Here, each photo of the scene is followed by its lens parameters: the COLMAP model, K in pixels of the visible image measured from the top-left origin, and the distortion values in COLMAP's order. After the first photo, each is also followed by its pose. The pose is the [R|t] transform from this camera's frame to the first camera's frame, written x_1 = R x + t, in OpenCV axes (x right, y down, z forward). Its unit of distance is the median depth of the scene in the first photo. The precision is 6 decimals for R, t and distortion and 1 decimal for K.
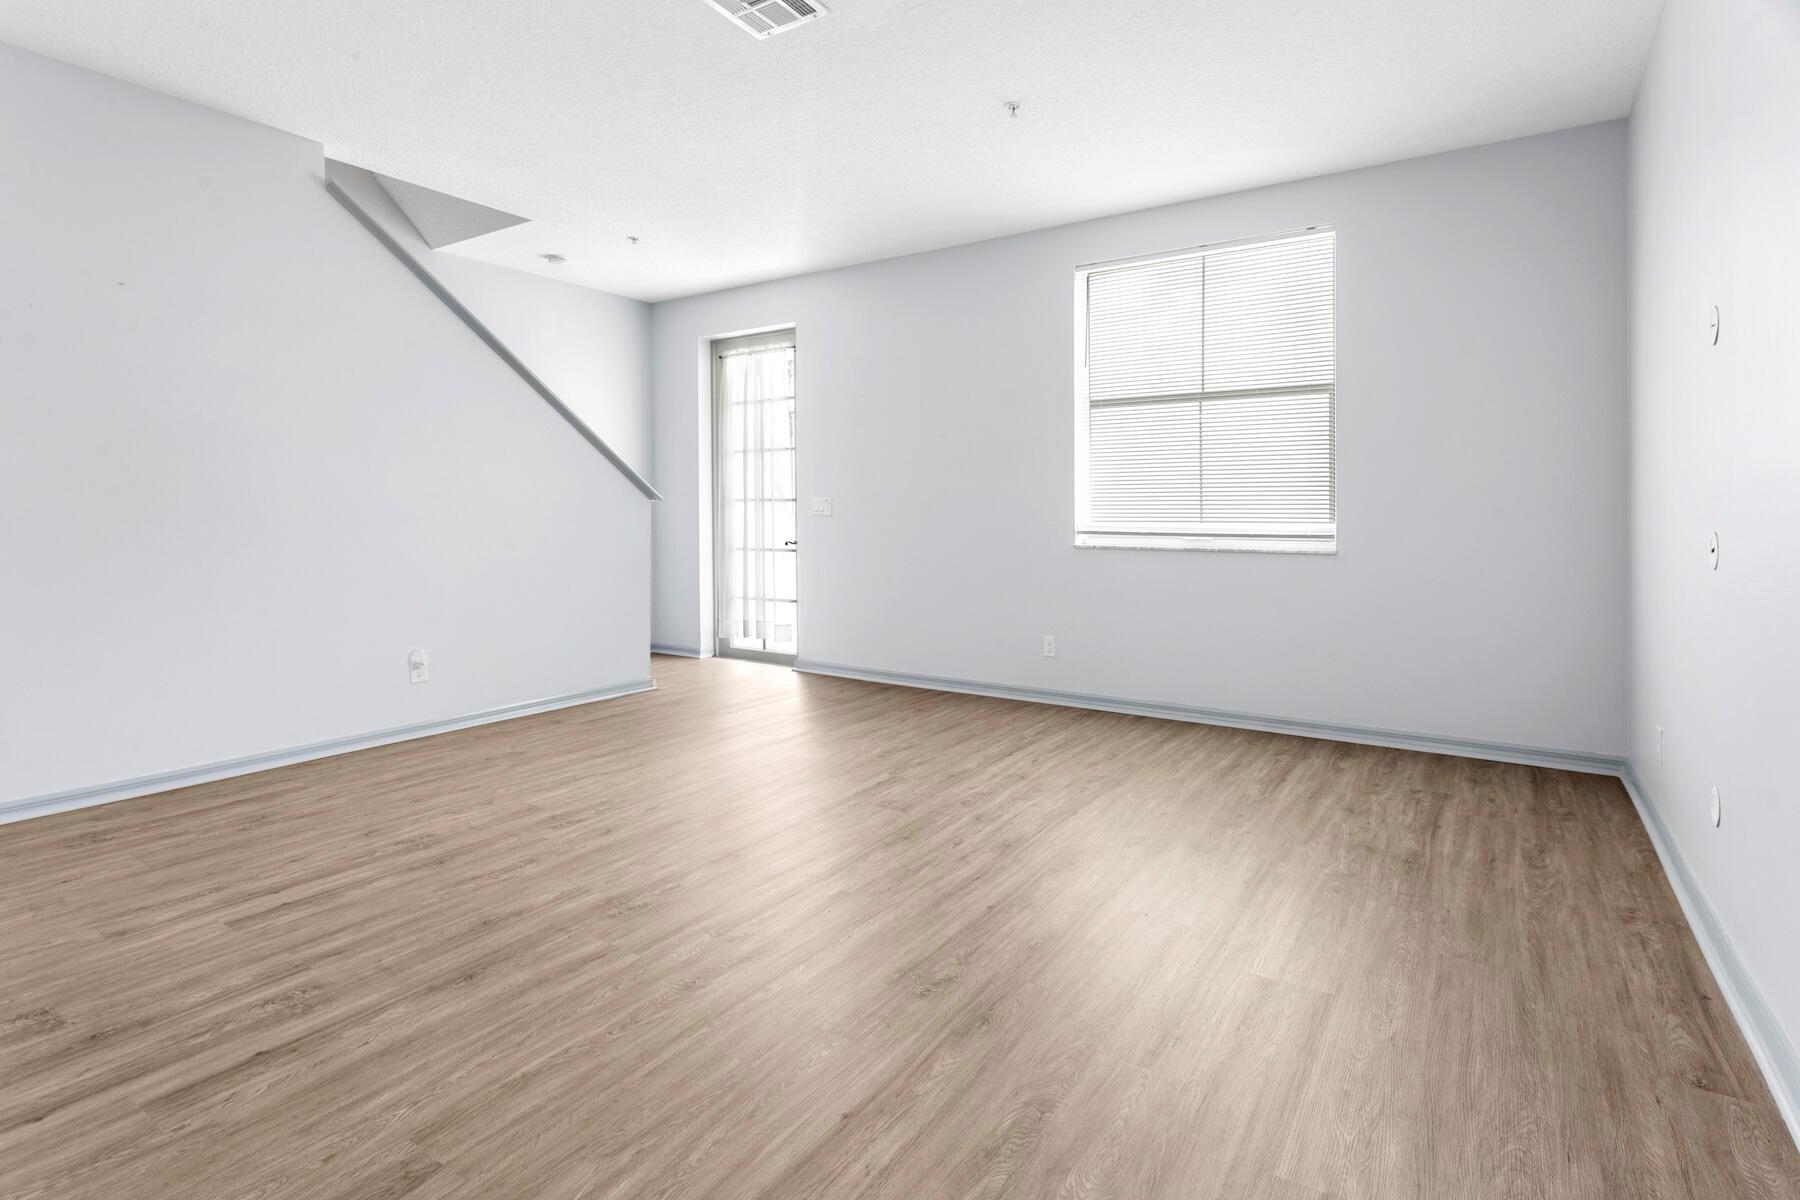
lens RADIAL K [[871.3, 0, 900.7], [0, 871.3, 588.1], [0, 0, 1]] dist [0.005077, -0.002649]
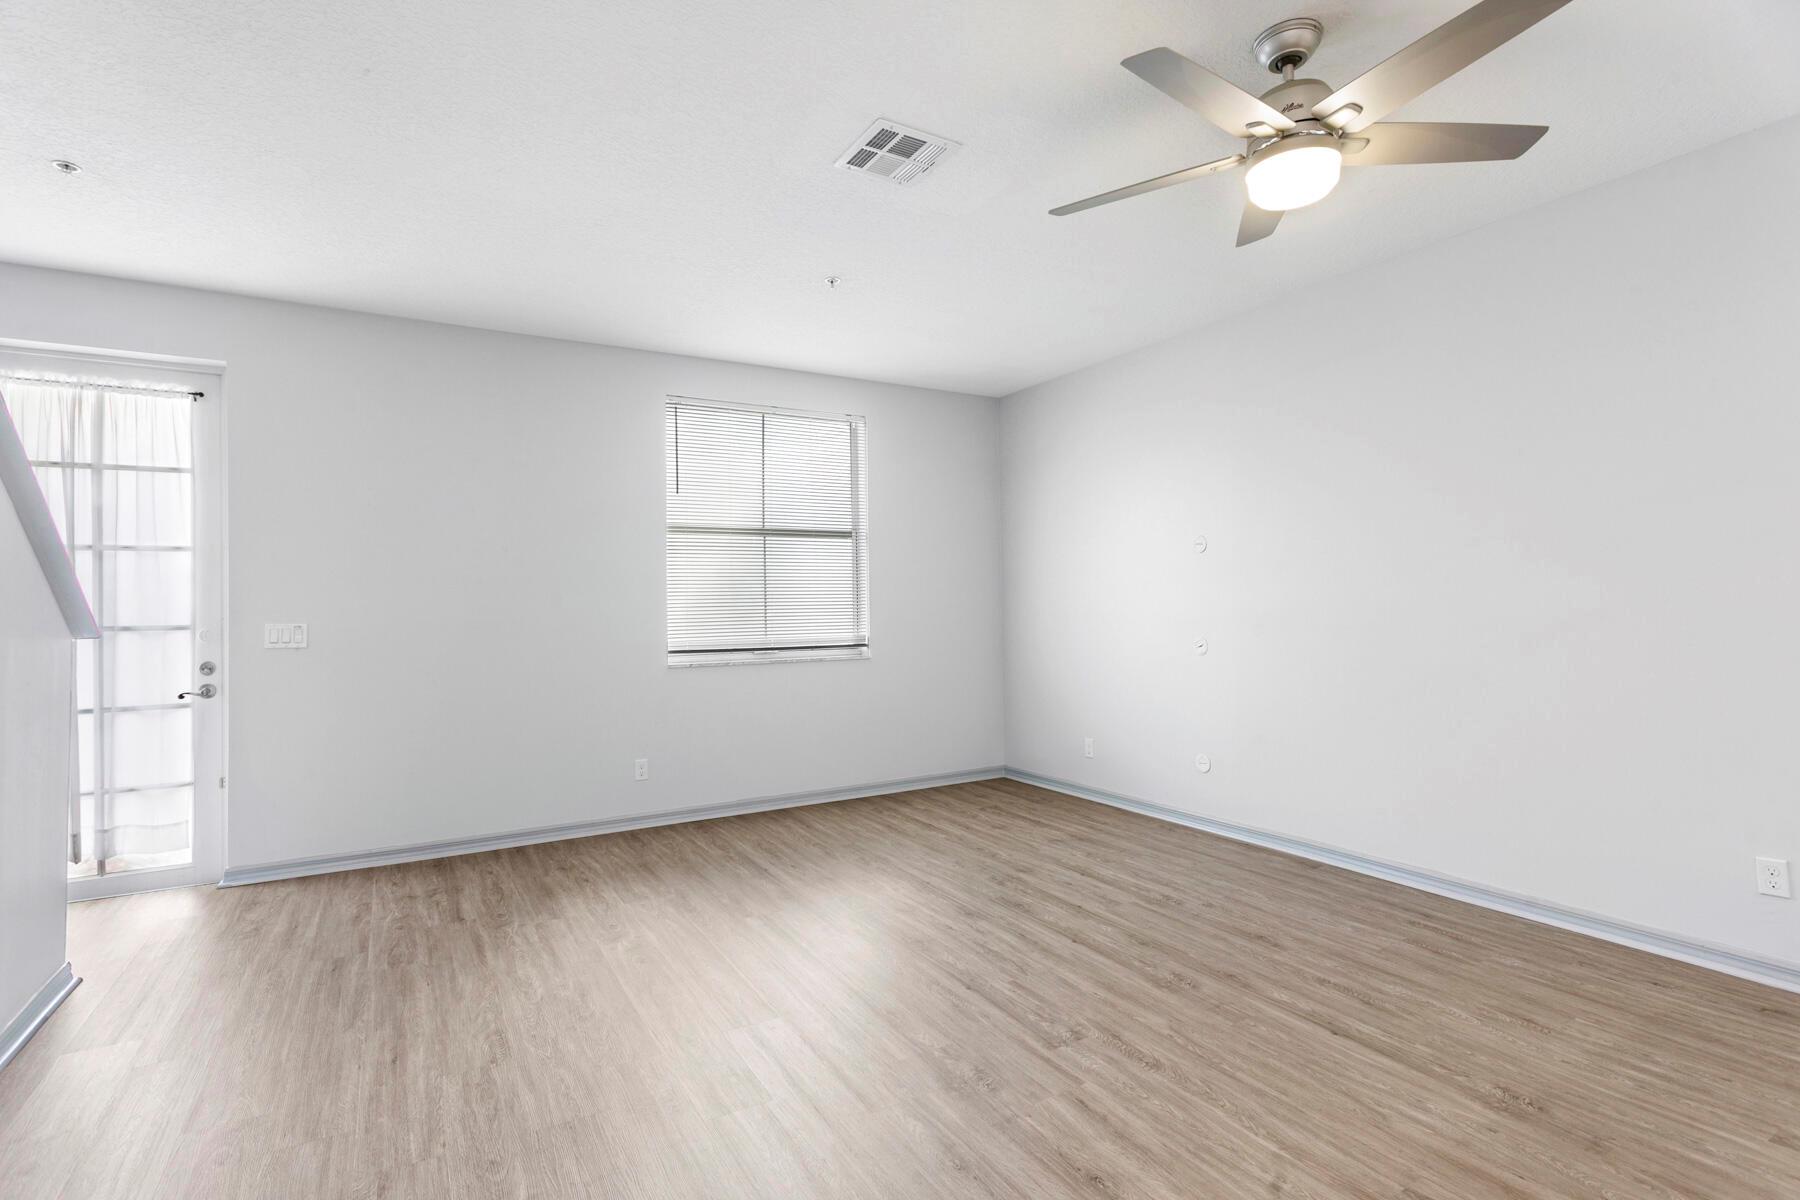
lens RADIAL K [[871.3, 0, 896.4], [0, 871.3, 608.2], [0, 0, 1]] dist [0.005077, -0.002649]
pose [[0.436822, -0.006557, 0.899524, -0.807419], [0.094176, 0.994812, -0.038482, -0.069935], [-0.894605, 0.101523, 0.435173, 0.428726]]
